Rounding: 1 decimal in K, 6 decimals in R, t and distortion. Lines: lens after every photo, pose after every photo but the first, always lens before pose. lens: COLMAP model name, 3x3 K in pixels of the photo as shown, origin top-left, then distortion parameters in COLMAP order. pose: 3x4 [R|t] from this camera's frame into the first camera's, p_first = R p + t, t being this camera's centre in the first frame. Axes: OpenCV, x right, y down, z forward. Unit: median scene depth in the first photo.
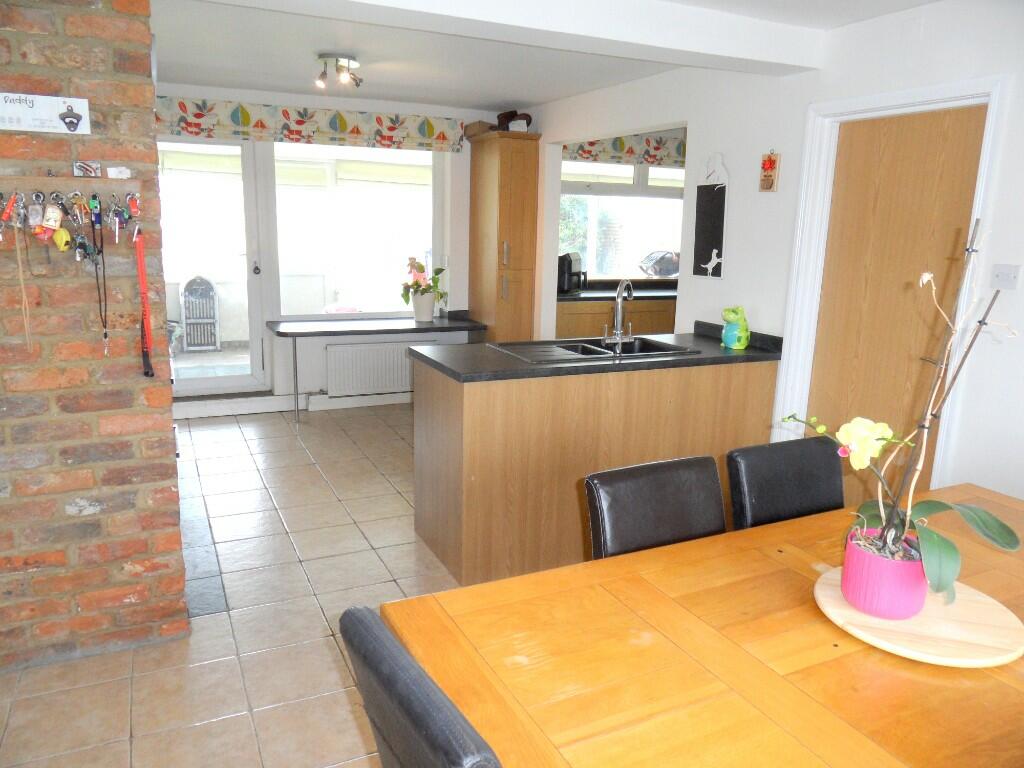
lens RADIAL K [[752.9, 0, 511.8], [0, 752.9, 385.2], [0, 0, 1]] dist [-0.040359, 0.028513]
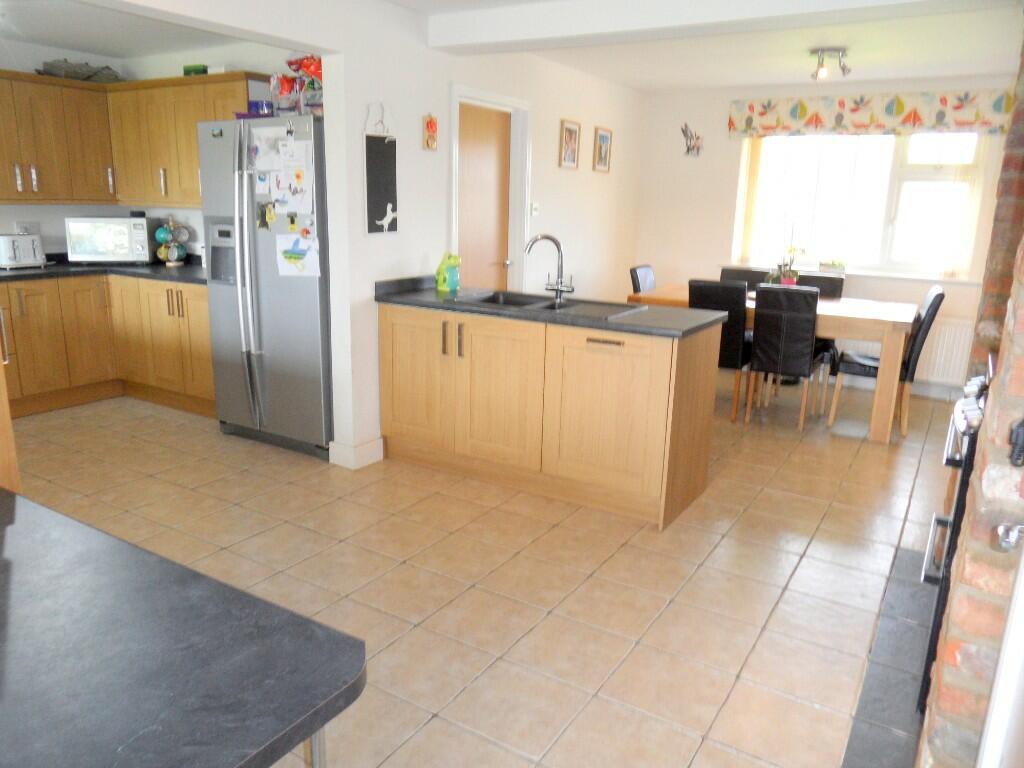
lens RADIAL K [[752.9, 0, 518.2], [0, 752.9, 391.4], [0, 0, 1]] dist [-0.040359, 0.028513]
pose [[-0.554952, -0.239448, 0.796676, -0.434157], [0.136988, 0.918301, 0.371427, -0.194407], [-0.820526, 0.315259, -0.476811, 0.918535]]
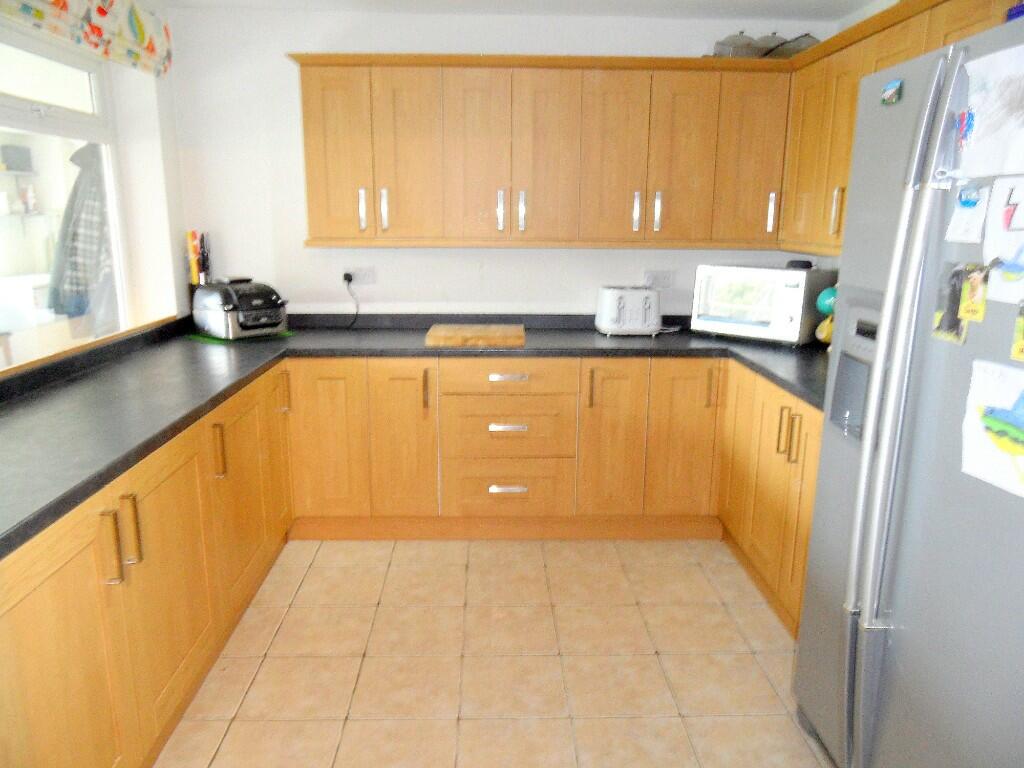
lens RADIAL K [[752.9, 0, 509.3], [0, 752.9, 391.9], [0, 0, 1]] dist [-0.040359, 0.028513]
pose [[0.402552, -0.229047, 0.886278, -0.044635], [0.195579, 0.967354, 0.161167, -0.162490], [-0.894260, 0.108459, 0.434207, 0.774461]]
